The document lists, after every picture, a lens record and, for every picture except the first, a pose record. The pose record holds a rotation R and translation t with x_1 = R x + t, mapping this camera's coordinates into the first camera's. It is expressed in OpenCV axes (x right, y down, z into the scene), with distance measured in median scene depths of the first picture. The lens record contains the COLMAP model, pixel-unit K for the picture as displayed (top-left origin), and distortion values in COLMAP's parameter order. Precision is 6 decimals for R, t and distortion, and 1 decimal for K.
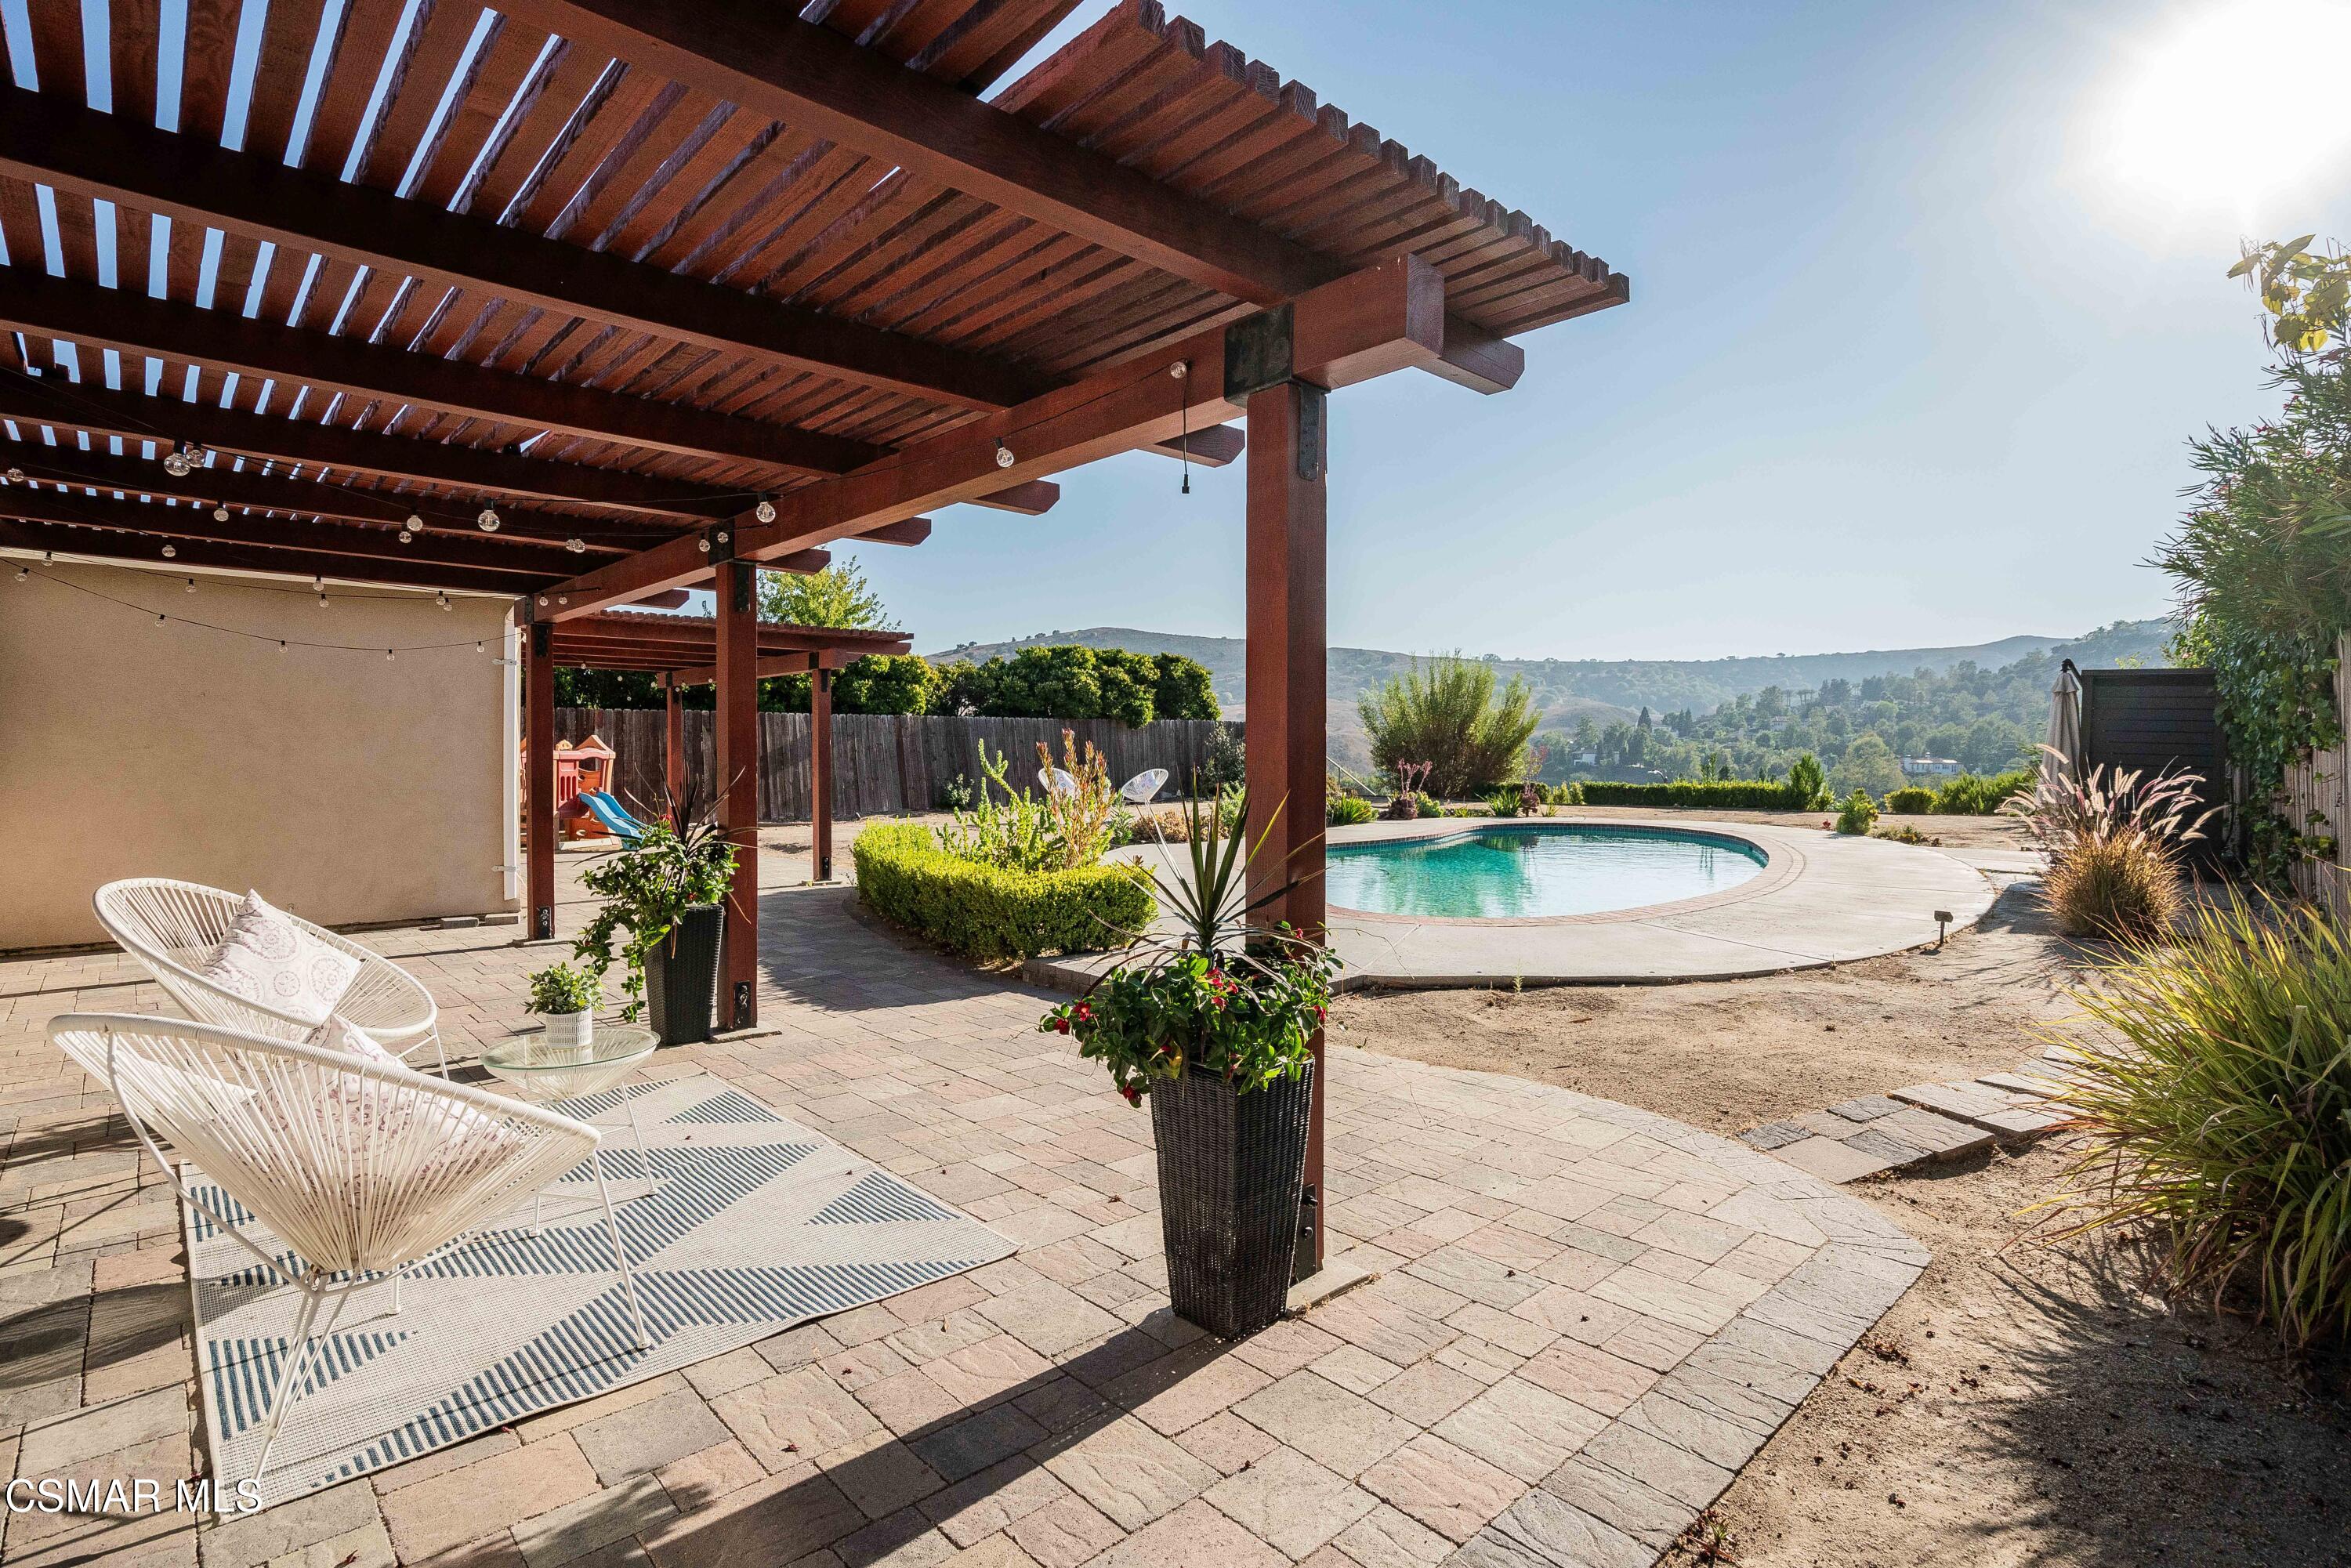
lens RADIAL K [[1164.8, 0, 1186.3], [0, 1164.8, 786.1], [0, 0, 1]] dist [-0.039144, 0.013063]
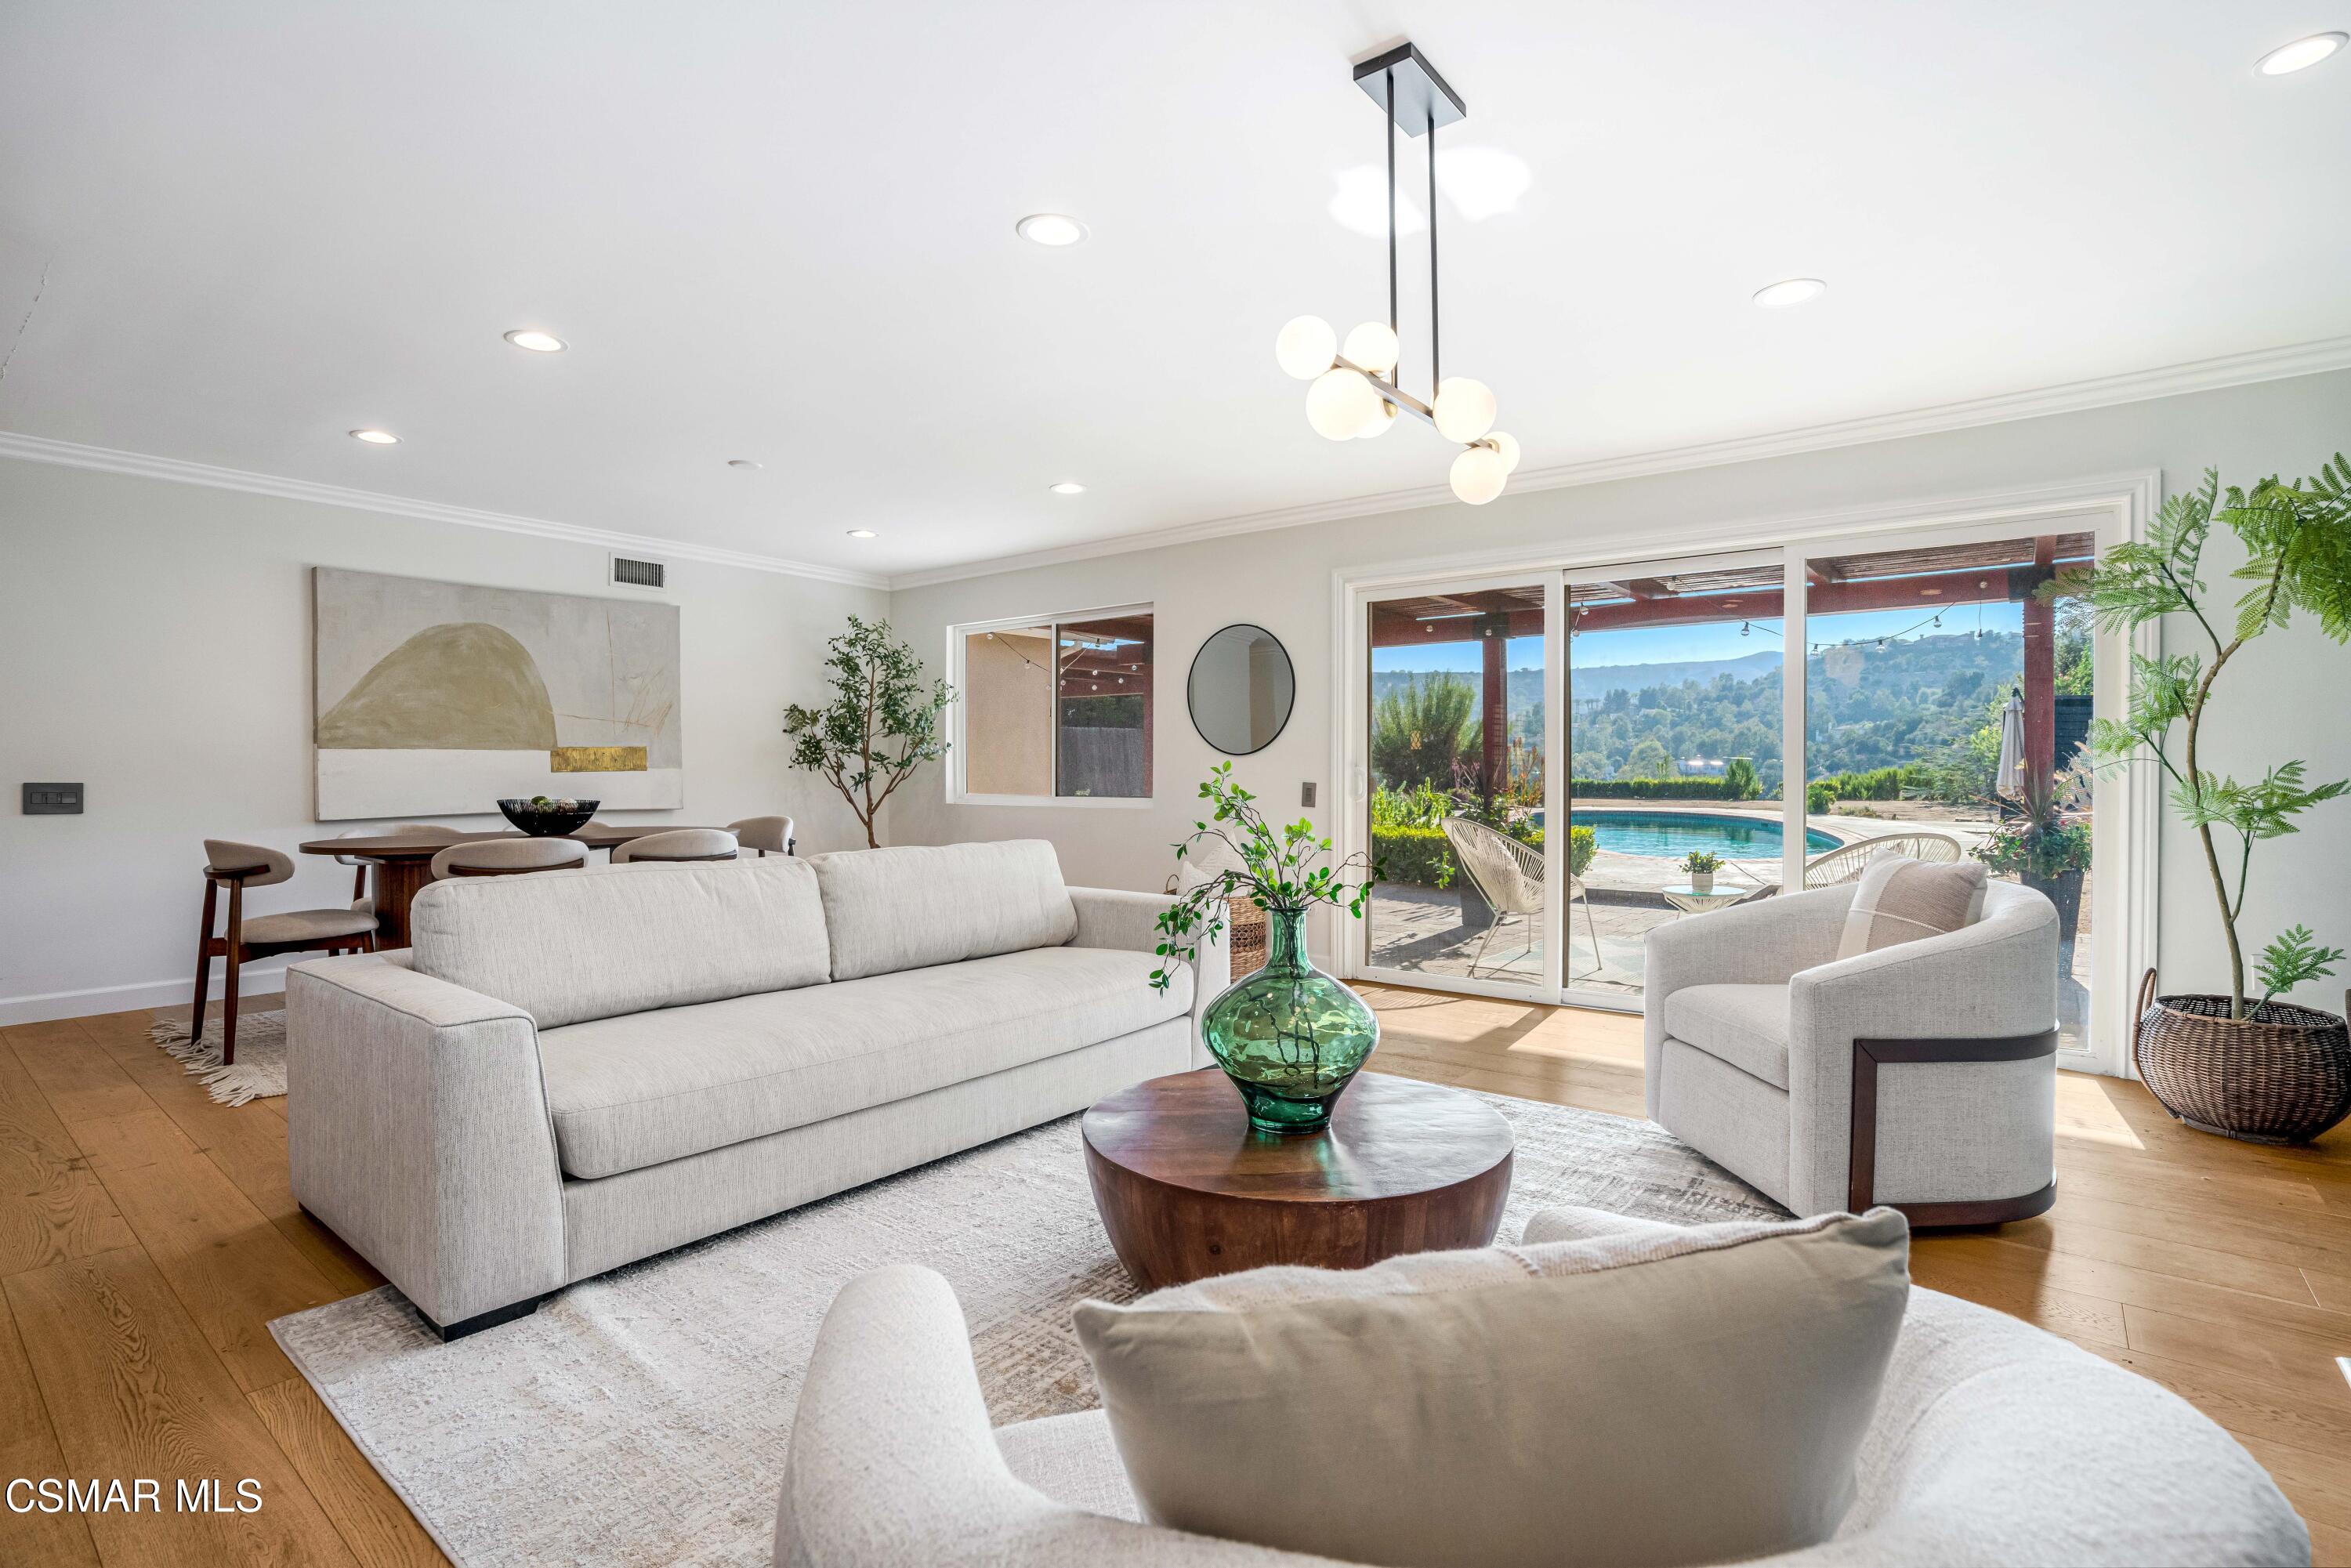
lens RADIAL K [[1098.0, 0, 1161.2], [0, 1098.0, 787.1], [0, 0, 1]] dist [-0.041484, 0.014925]
pose [[0.992560, -0.010185, 0.121333, -0.202725], [0.010591, 0.999940, -0.002697, 0.003718], [-0.121299, 0.003962, 0.992608, -0.096169]]
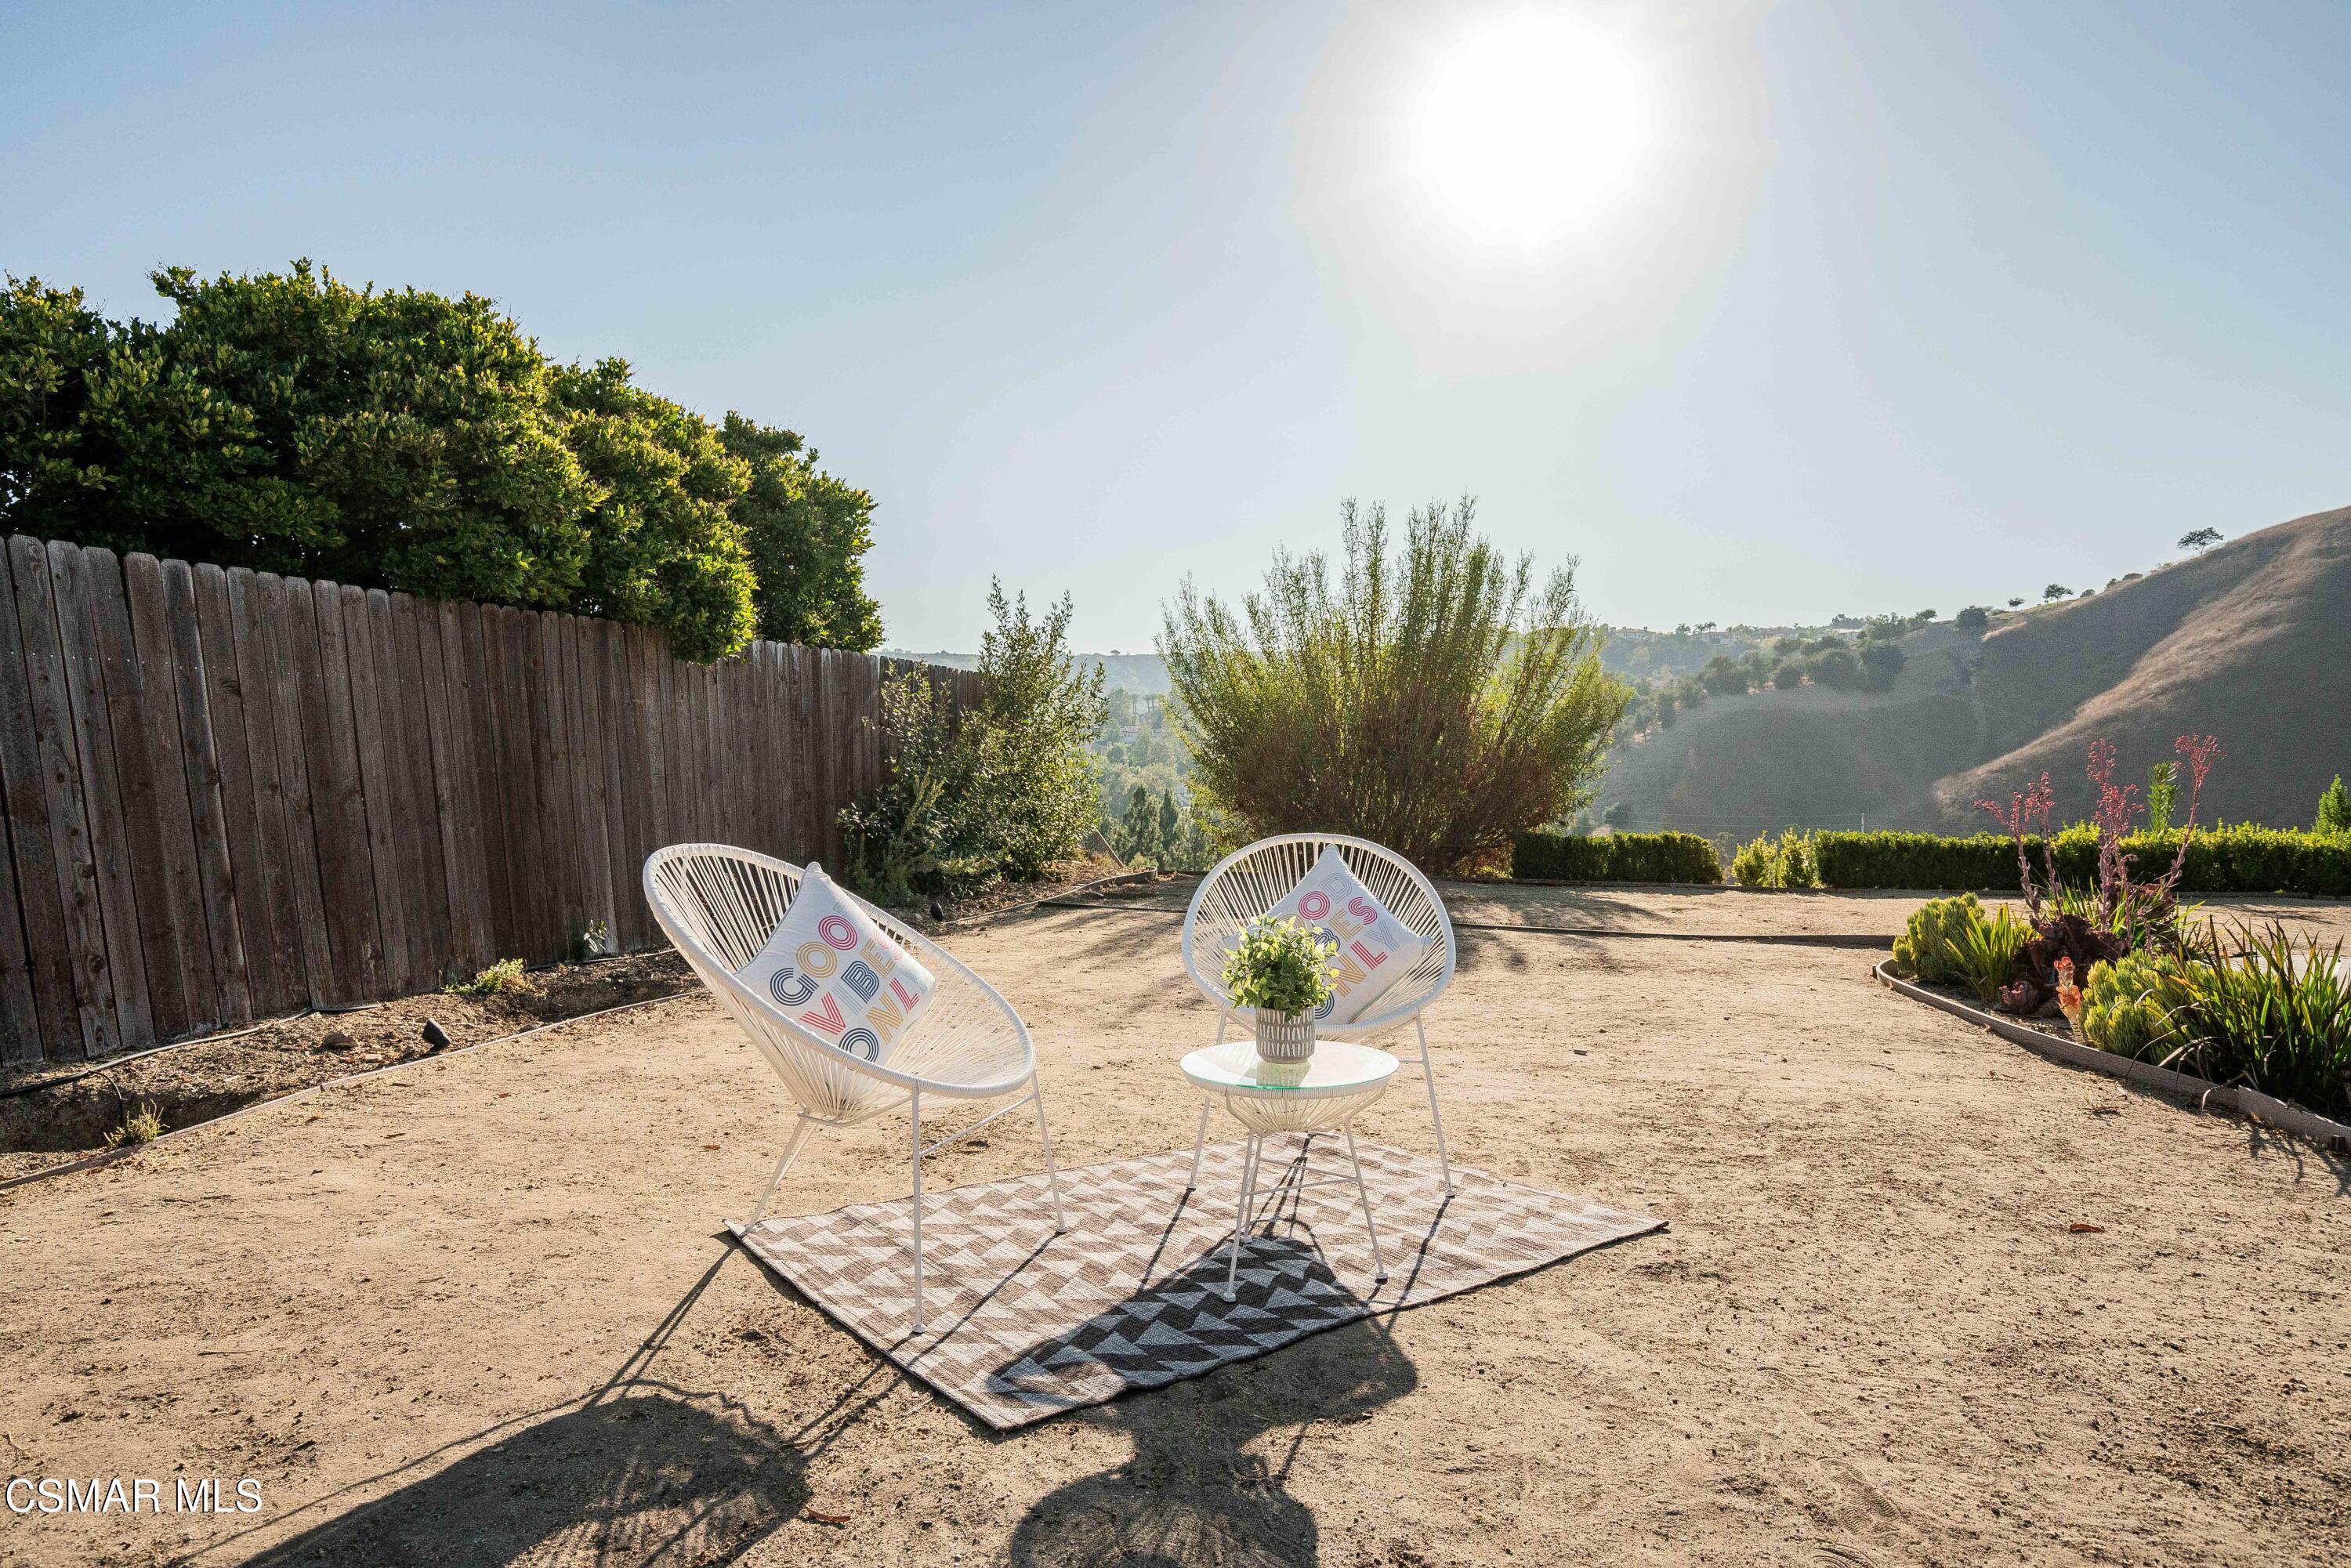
lens RADIAL K [[1528.4, 0, 1164.1], [0, 1528.4, 769.8], [0, 0, 1]] dist [0.010483, 0.008254]
pose [[0.869992, 0.001978, 0.493062, -0.113877], [0.012112, 0.999604, -0.025381, -0.013751], [-0.492917, 0.028054, 0.869624, 0.600382]]
